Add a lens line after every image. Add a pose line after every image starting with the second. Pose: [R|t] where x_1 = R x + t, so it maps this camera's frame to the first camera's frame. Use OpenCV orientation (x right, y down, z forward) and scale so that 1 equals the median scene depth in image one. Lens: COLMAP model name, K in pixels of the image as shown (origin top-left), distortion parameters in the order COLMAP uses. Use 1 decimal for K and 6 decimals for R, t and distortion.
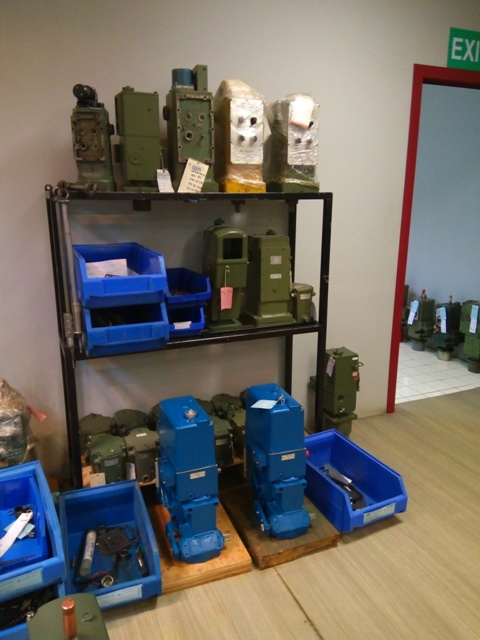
lens RADIAL K [[525.8, 0, 246.0], [0, 525.8, 326.9], [0, 0, 1]] dist [0.046414, -0.018096]
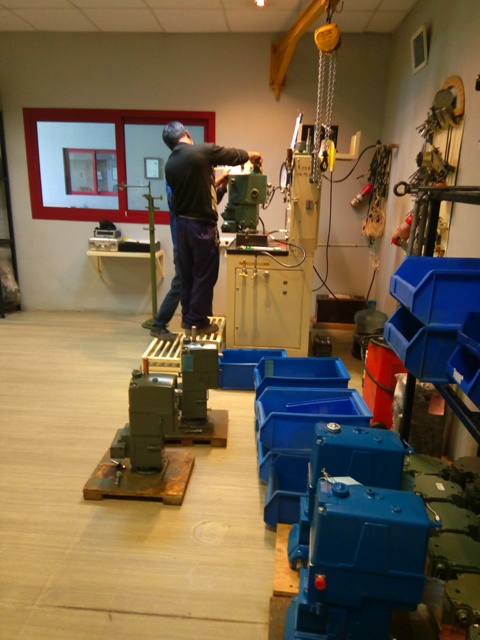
lens RADIAL K [[487.9, 0, 238.9], [0, 487.9, 319.2], [0, 0, 1]] dist [0.069759, -0.109668]
pose [[-0.459412, 0.232459, -0.857265, 0.712473], [-0.249087, 0.892701, 0.375554, -0.317534], [0.852582, 0.386067, -0.352215, 1.135486]]
